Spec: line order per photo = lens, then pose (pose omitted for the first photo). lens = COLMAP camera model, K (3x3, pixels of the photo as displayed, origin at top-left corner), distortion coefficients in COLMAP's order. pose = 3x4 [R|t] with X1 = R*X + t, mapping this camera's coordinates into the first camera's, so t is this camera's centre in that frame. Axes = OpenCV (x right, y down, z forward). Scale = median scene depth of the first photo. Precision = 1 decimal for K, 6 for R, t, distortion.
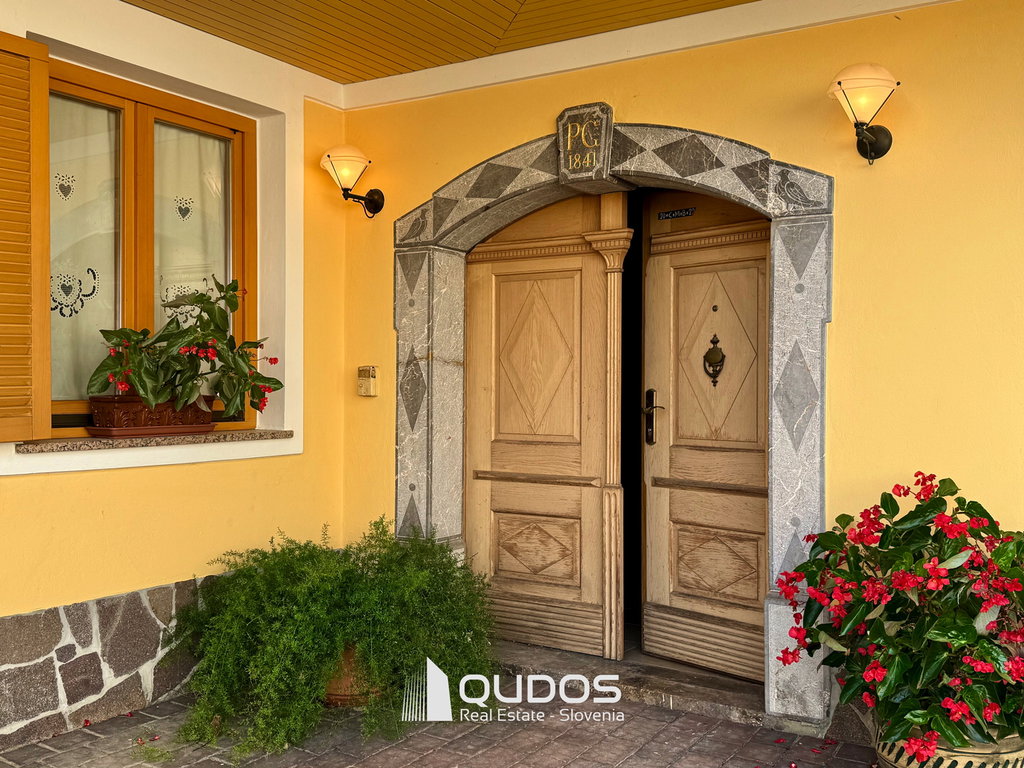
lens RADIAL K [[992.4, 0, 512.0], [0, 992.4, 384.0], [0, 0, 1]] dist [0.121199, -0.257249]
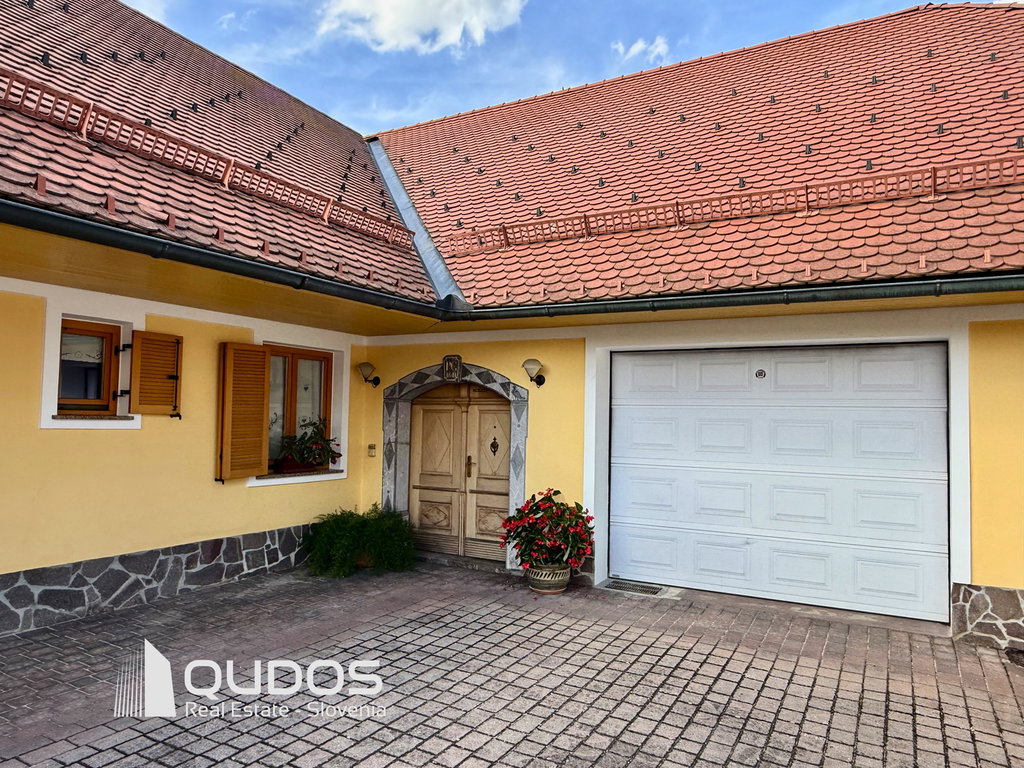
lens RADIAL K [[698.2, 0, 516.2], [0, 698.2, 382.6], [0, 0, 1]] dist [-0.003911, 0.000991]
pose [[0.998111, 0.015578, 0.059421, 0.130942], [-0.012674, 0.998721, -0.048943, -0.104193], [-0.060107, 0.048098, 0.997032, -0.928821]]
